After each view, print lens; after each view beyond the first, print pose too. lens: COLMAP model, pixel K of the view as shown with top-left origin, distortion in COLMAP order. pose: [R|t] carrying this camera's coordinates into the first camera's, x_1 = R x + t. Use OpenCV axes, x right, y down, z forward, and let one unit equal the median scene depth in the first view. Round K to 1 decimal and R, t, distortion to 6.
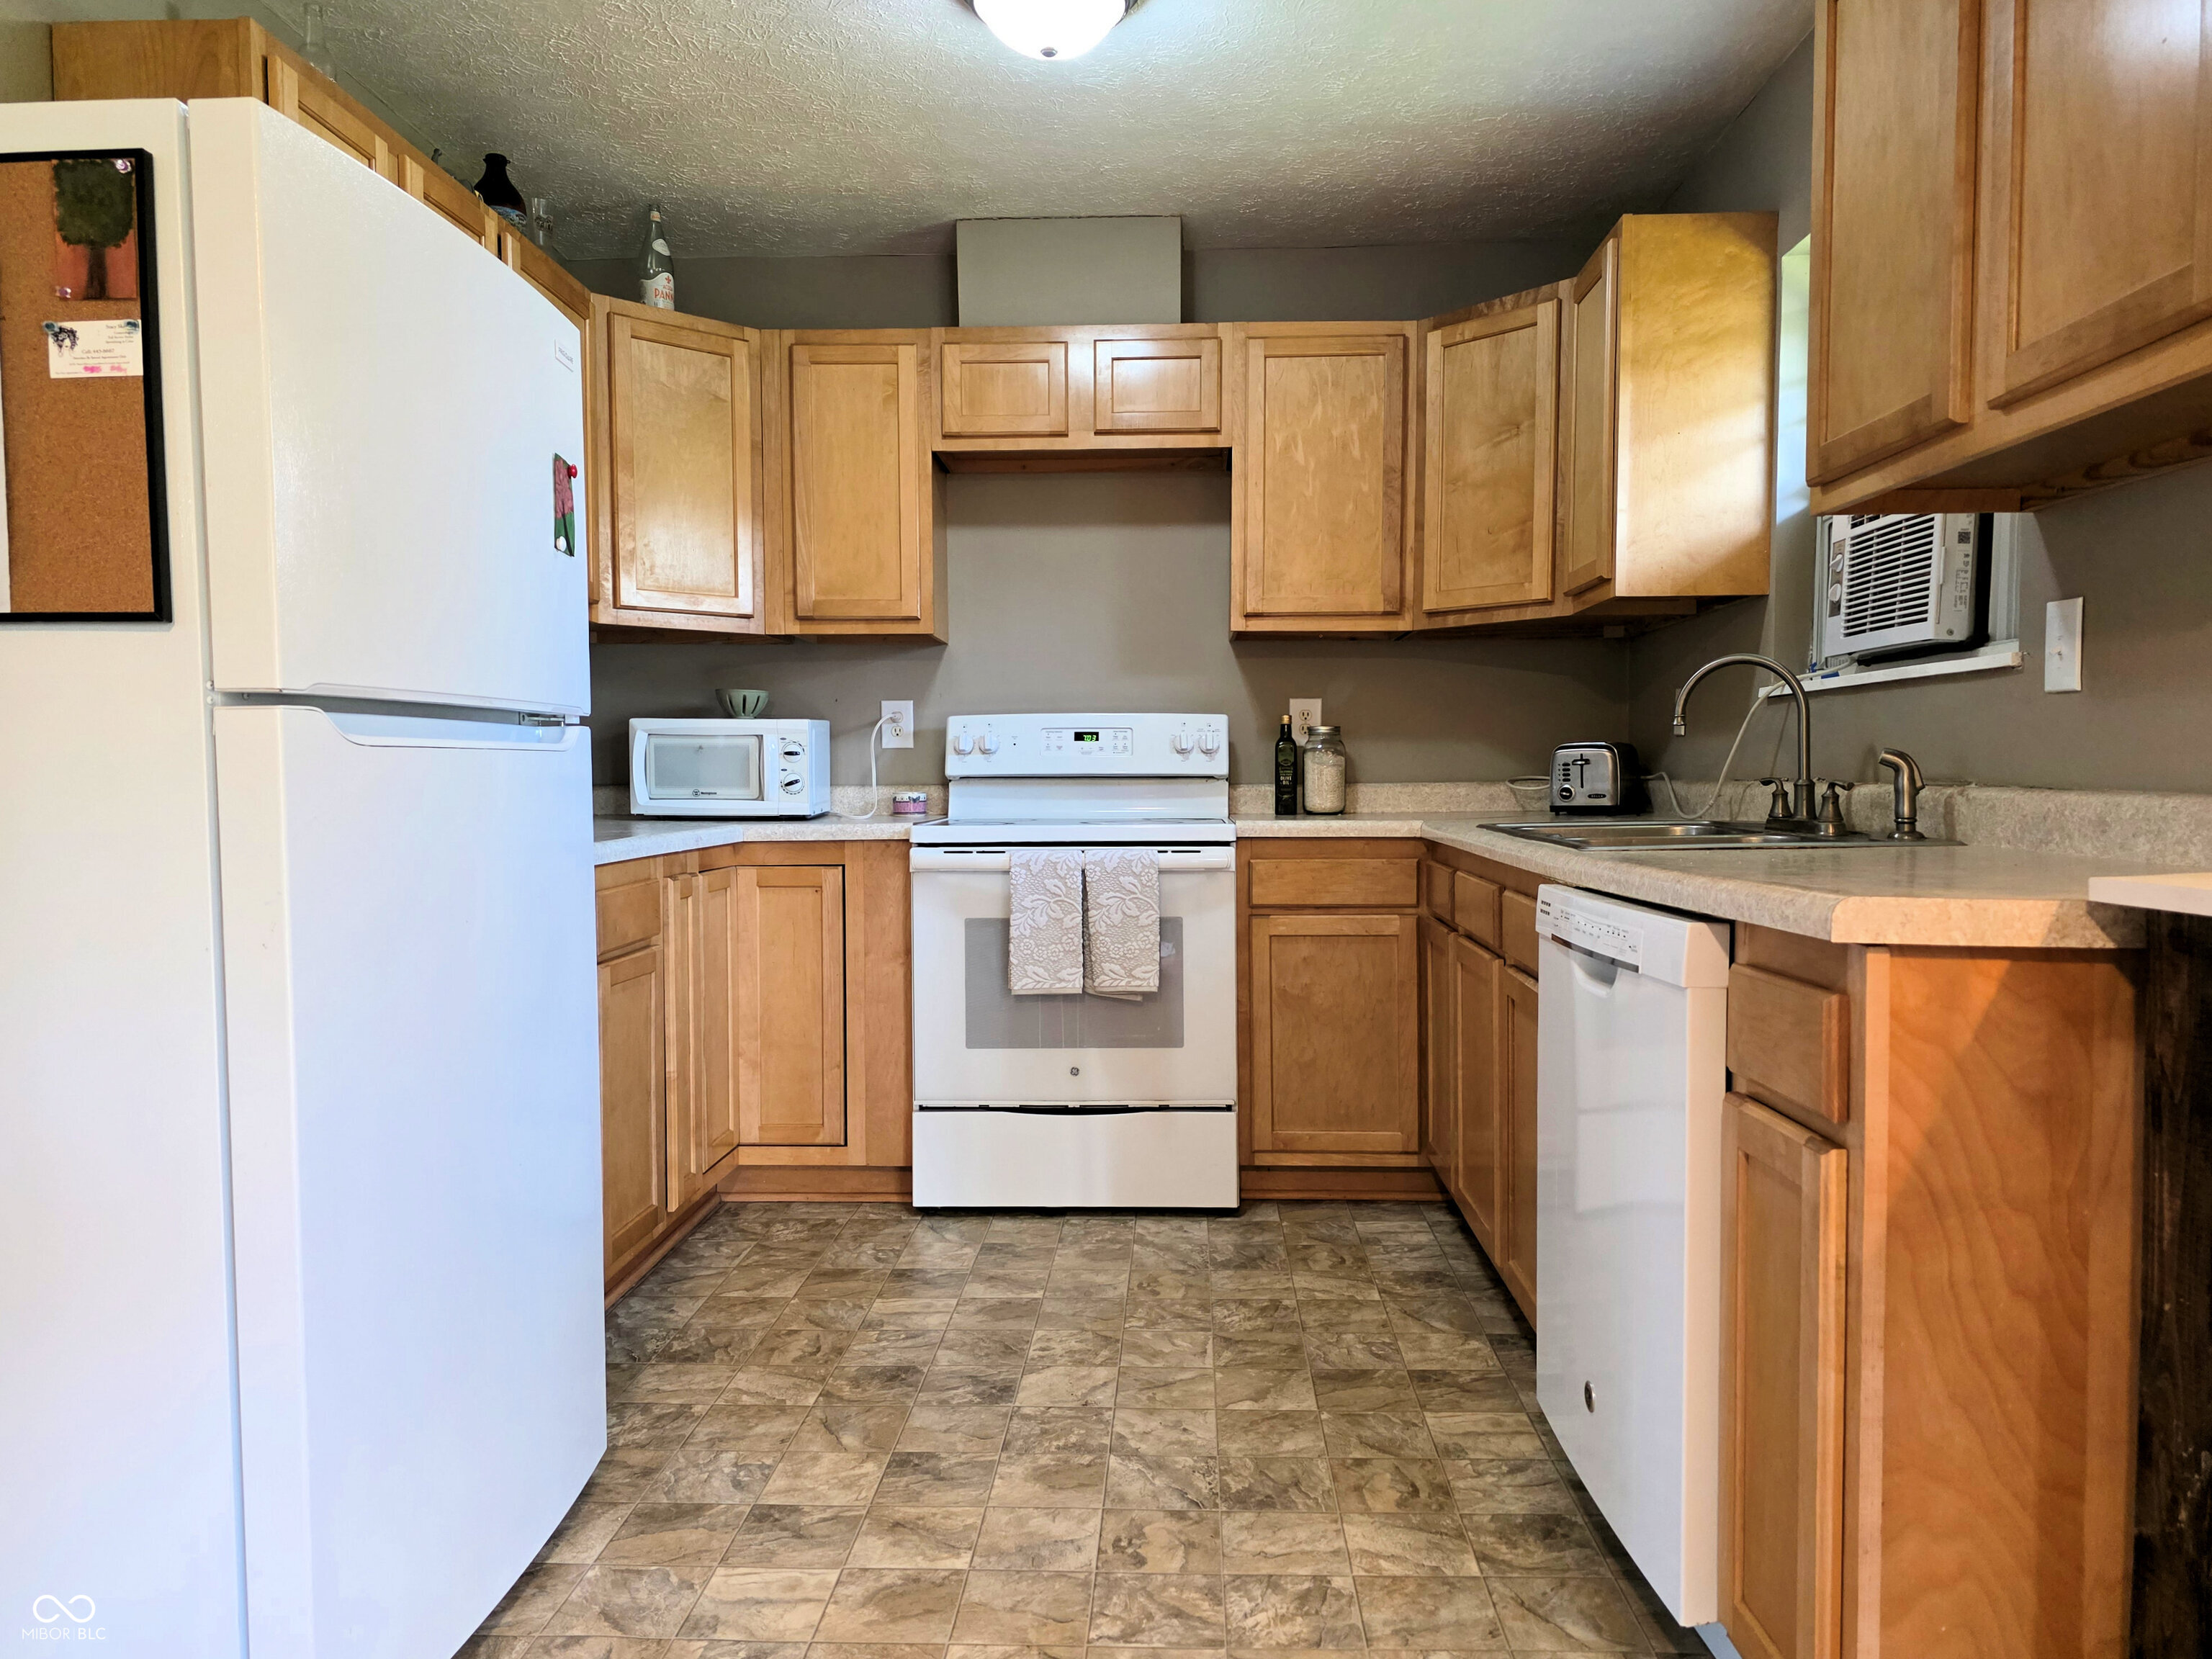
lens RADIAL K [[1496.0, 0, 1115.8], [0, 1496.0, 841.6], [0, 0, 1]] dist [0.052206, -0.033940]
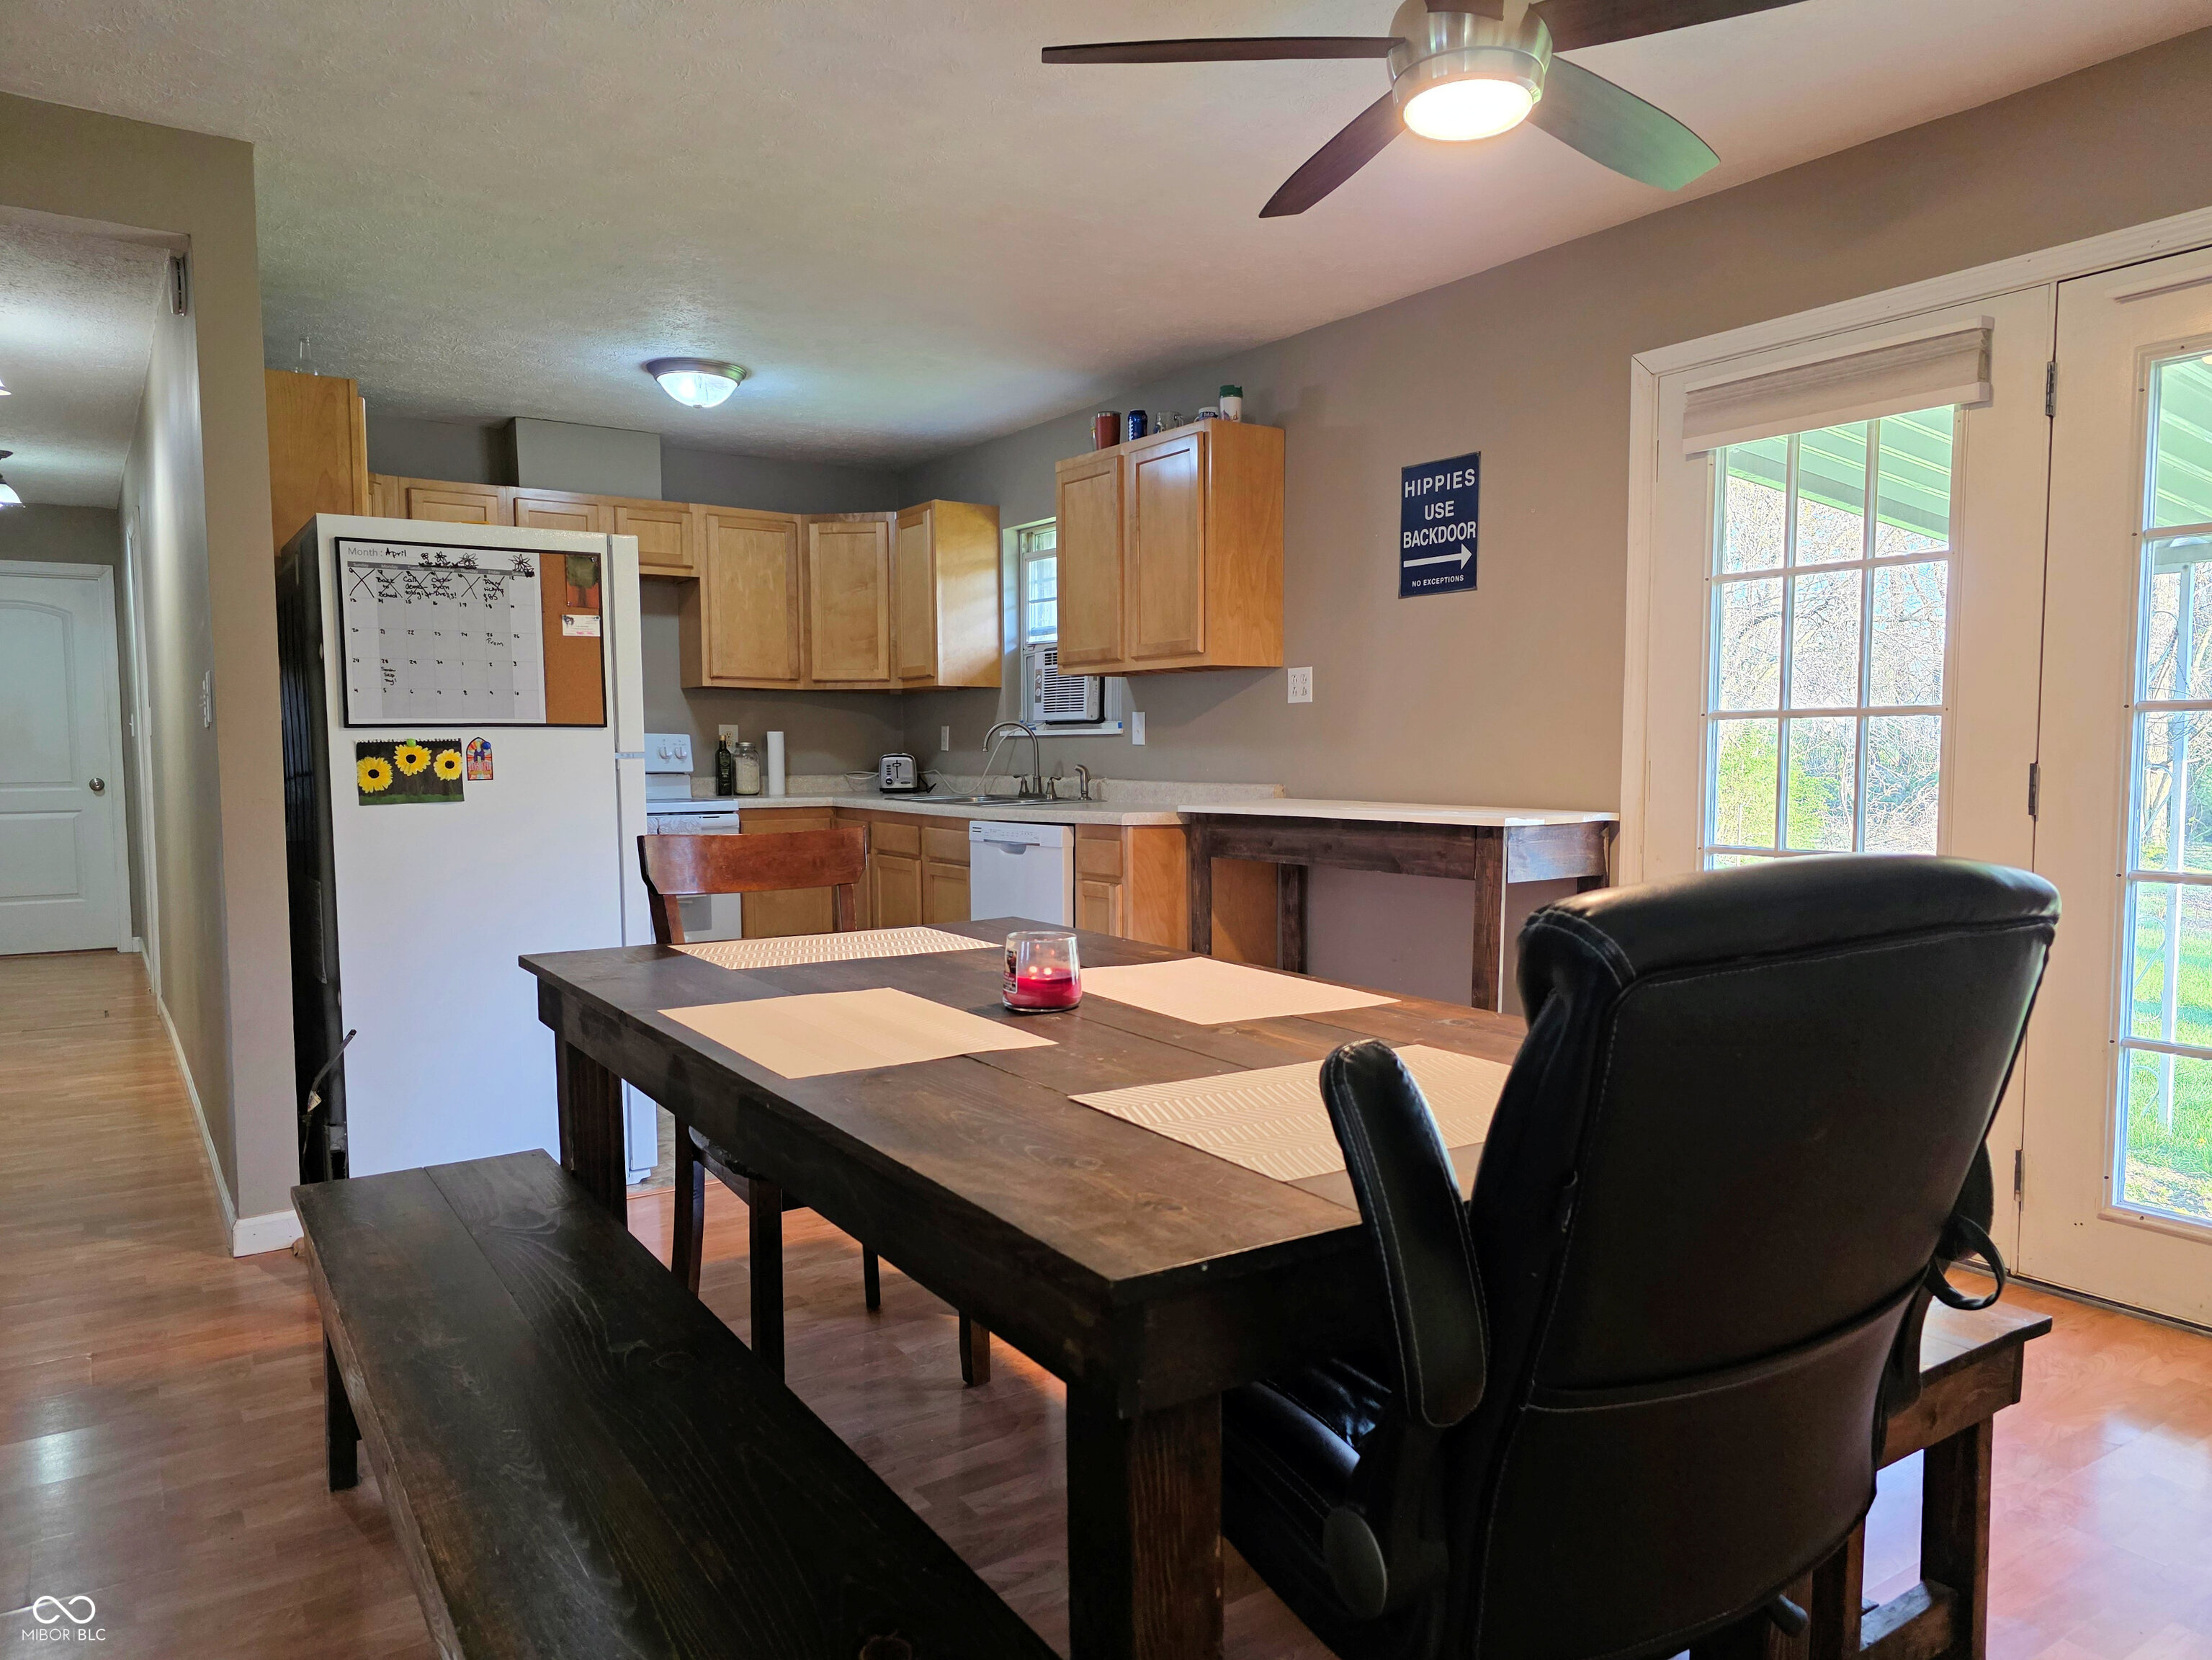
lens RADIAL K [[1496.2, 0, 1079.3], [0, 1496.2, 874.8], [0, 0, 1]] dist [0.052206, -0.033940]
pose [[0.814195, -0.047627, 0.578634, -0.628835], [0.026880, 0.998653, 0.044376, 0.007961], [-0.579969, -0.020577, 0.814379, -0.694071]]
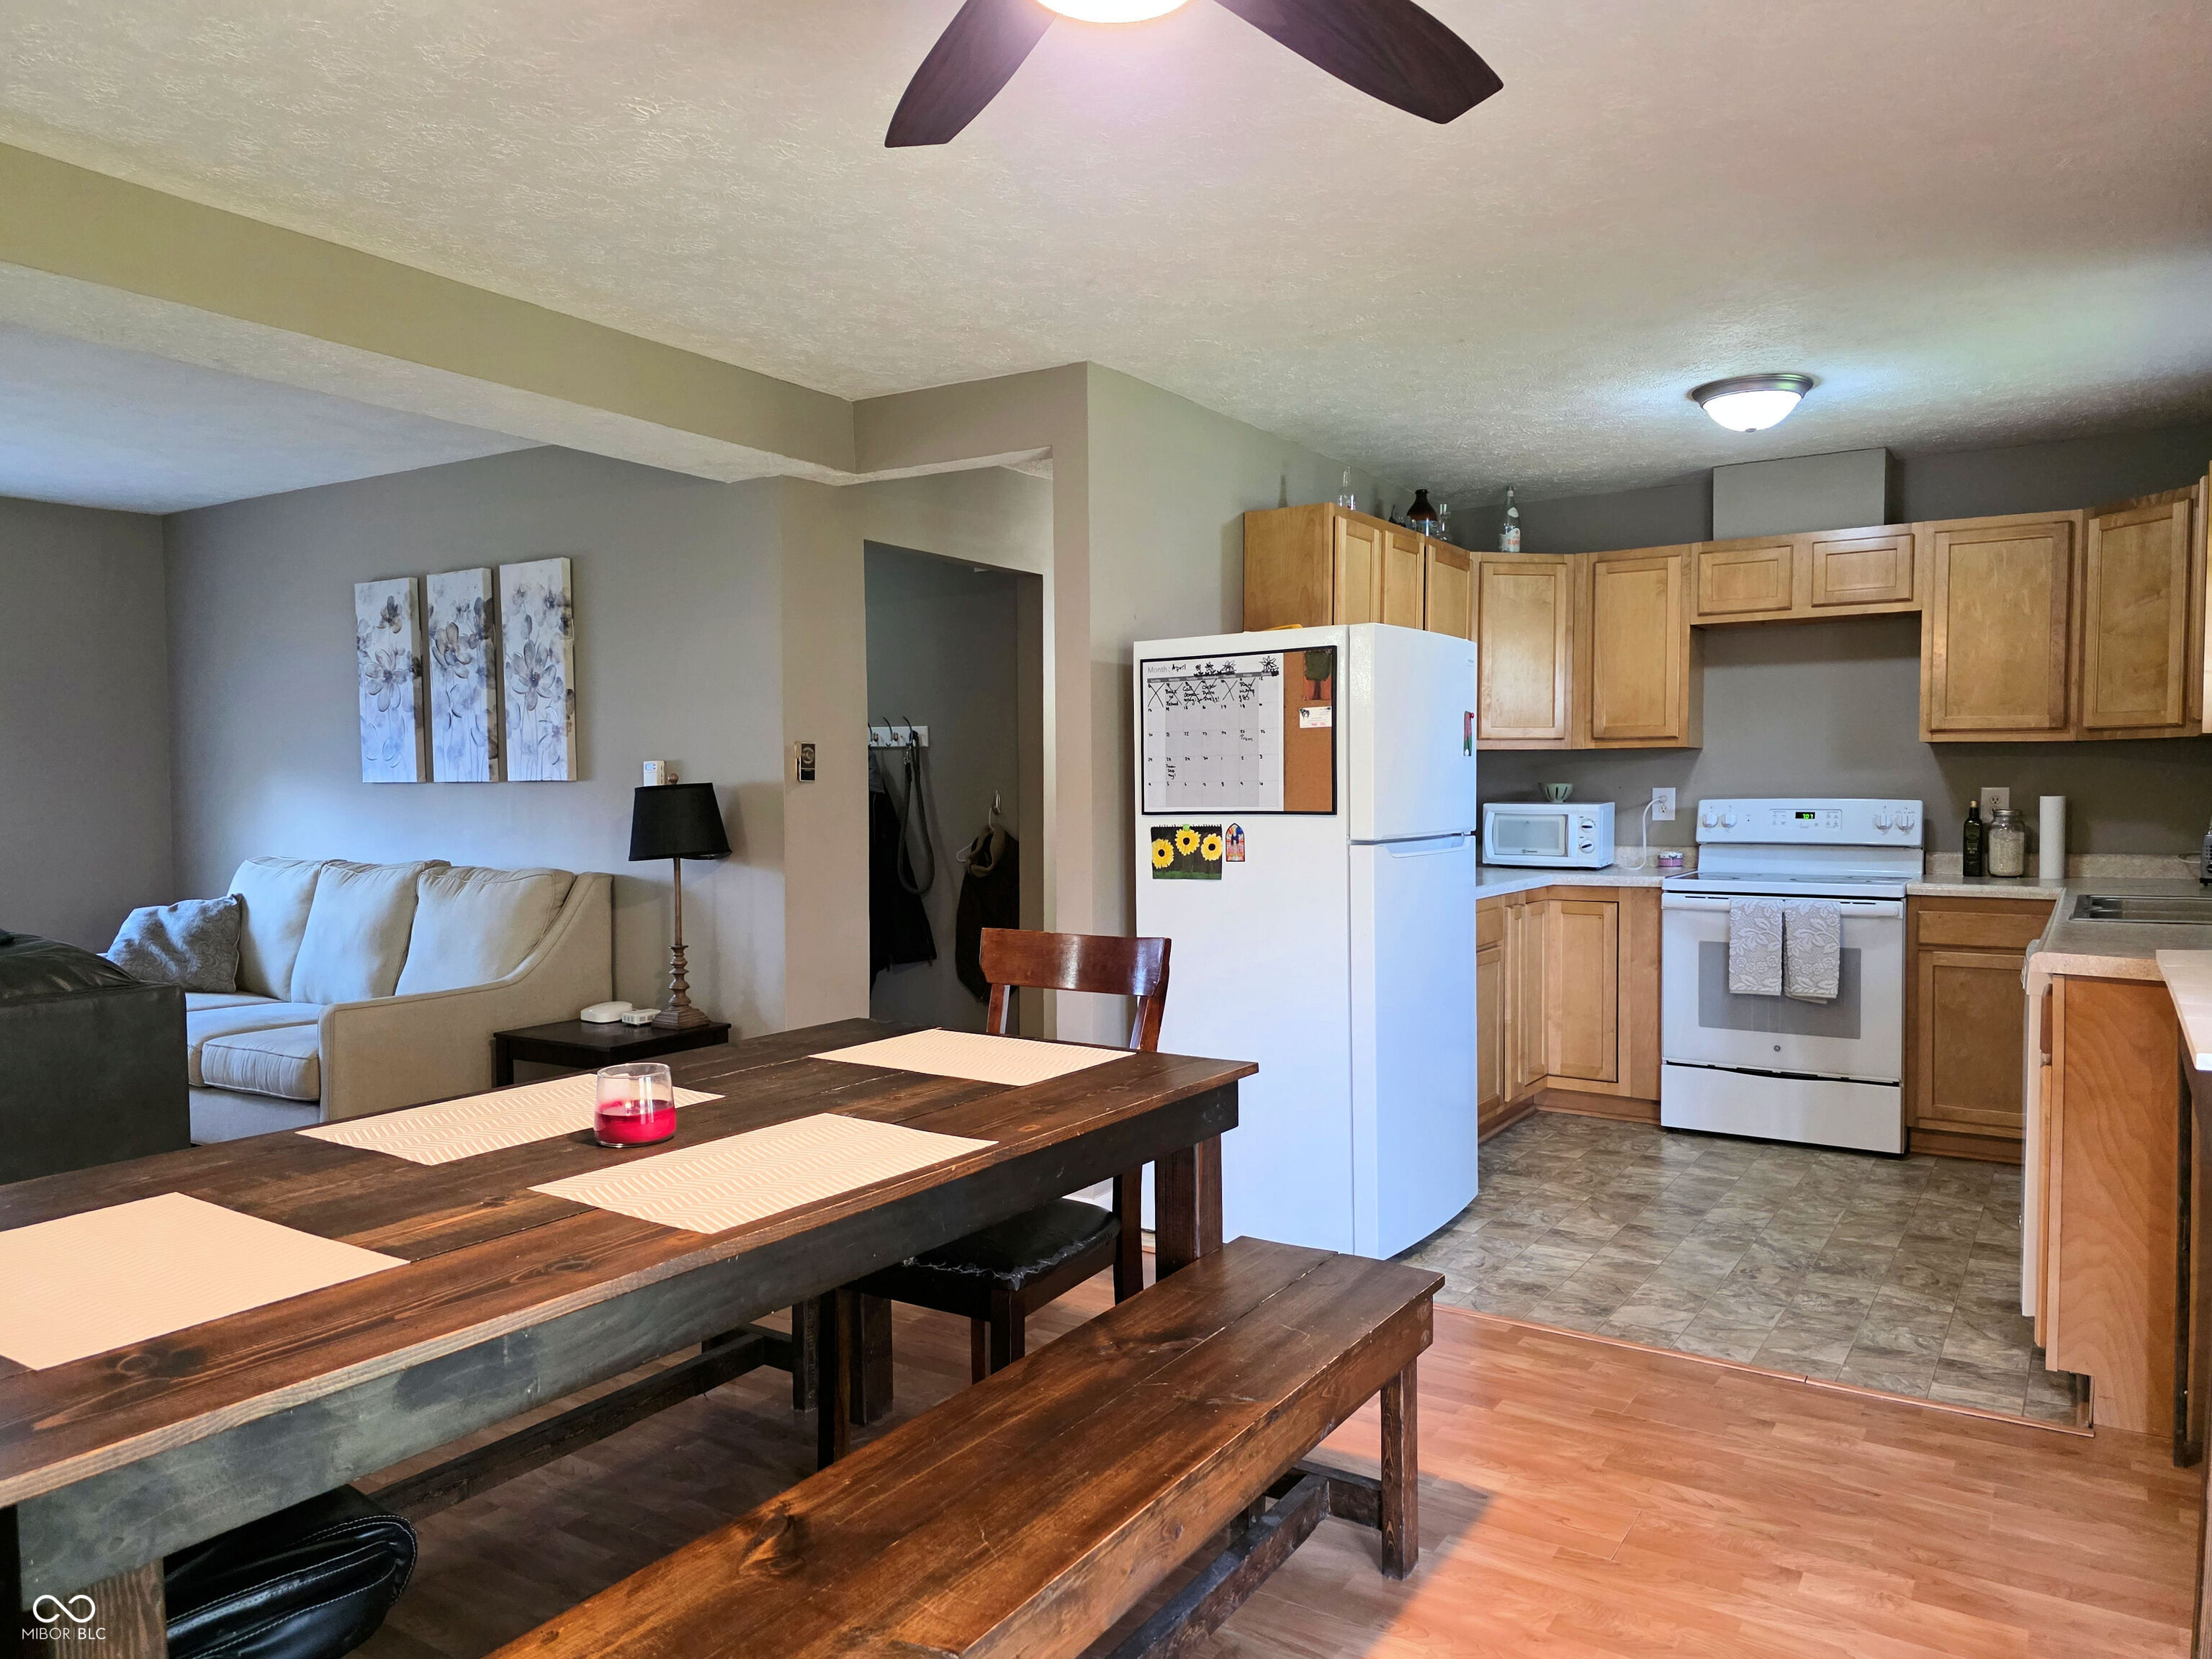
lens RADIAL K [[1496.0, 0, 1107.0], [0, 1496.0, 834.7], [0, 0, 1]] dist [0.052206, -0.033940]
pose [[0.858213, 0.017494, -0.512996, 0.168753], [-0.022695, 0.999735, -0.003875, -0.037715], [0.512793, 0.014969, 0.858382, -0.638148]]
